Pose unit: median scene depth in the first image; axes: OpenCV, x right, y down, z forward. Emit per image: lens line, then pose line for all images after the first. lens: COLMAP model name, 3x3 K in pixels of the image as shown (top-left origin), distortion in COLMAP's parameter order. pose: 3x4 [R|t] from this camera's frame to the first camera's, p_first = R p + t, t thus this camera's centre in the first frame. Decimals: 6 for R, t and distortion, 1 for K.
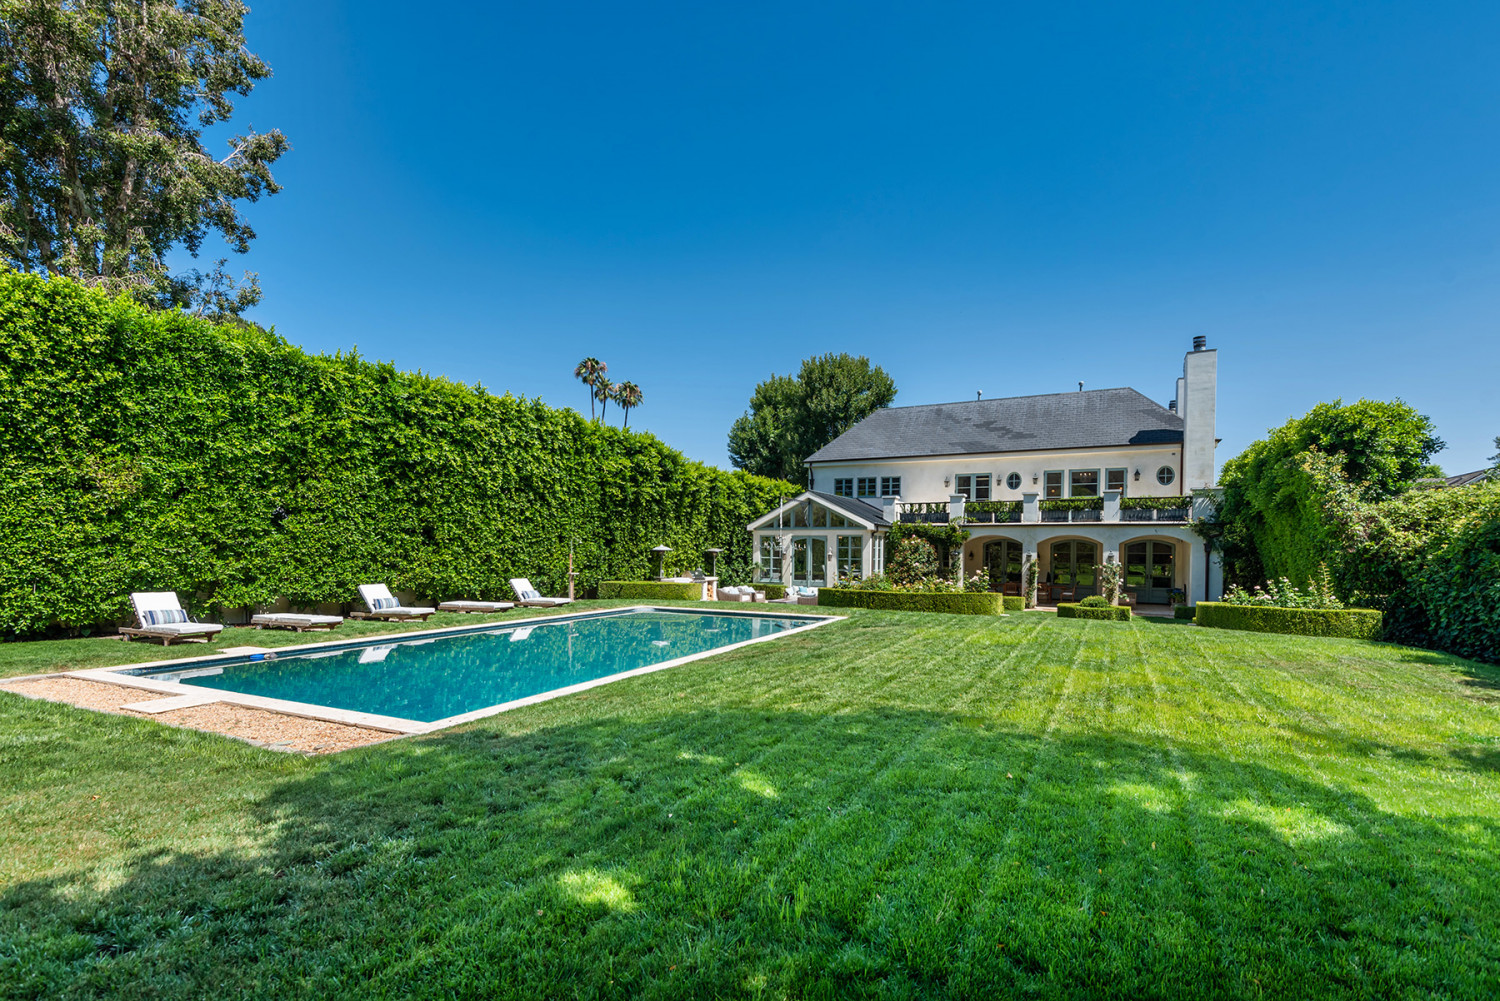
lens RADIAL K [[672.4, 0, 749.4], [0, 672.4, 550.9], [0, 0, 1]] dist [0.028544, -0.008893]
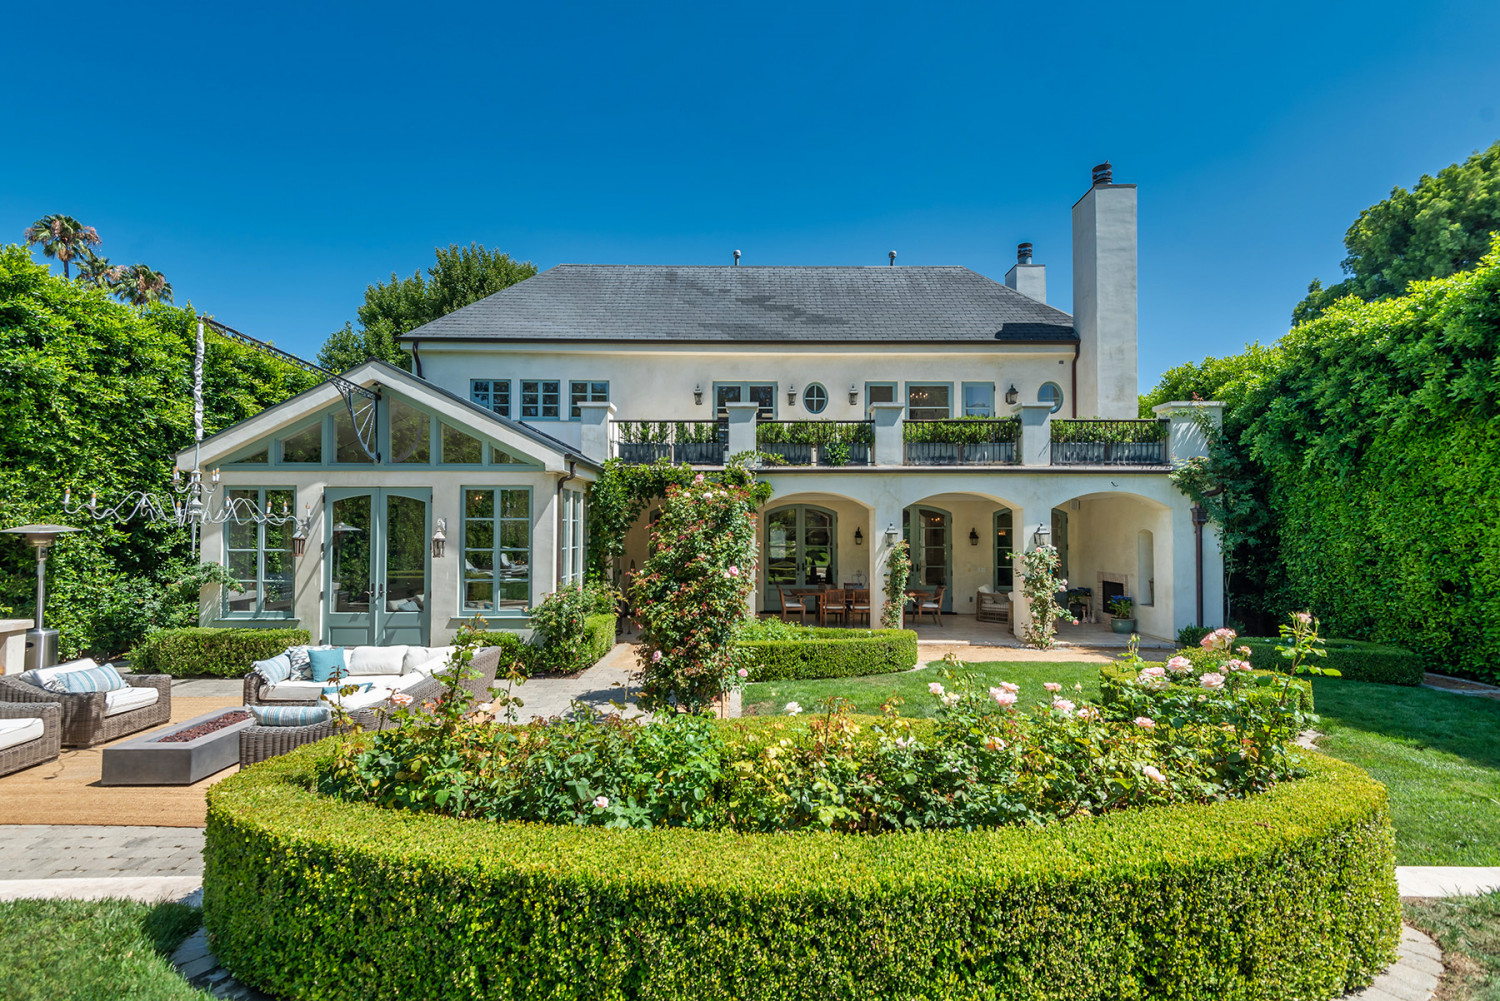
lens RADIAL K [[728.0, 0, 750.0], [0, 728.0, 500.5], [0, 0, 1]] dist [0.035136, -0.000228]
pose [[0.895996, 0.007290, 0.444002, 0.088615], [0.010011, 0.999280, -0.036609, 0.000763], [-0.443949, 0.037246, 0.895277, 0.536964]]
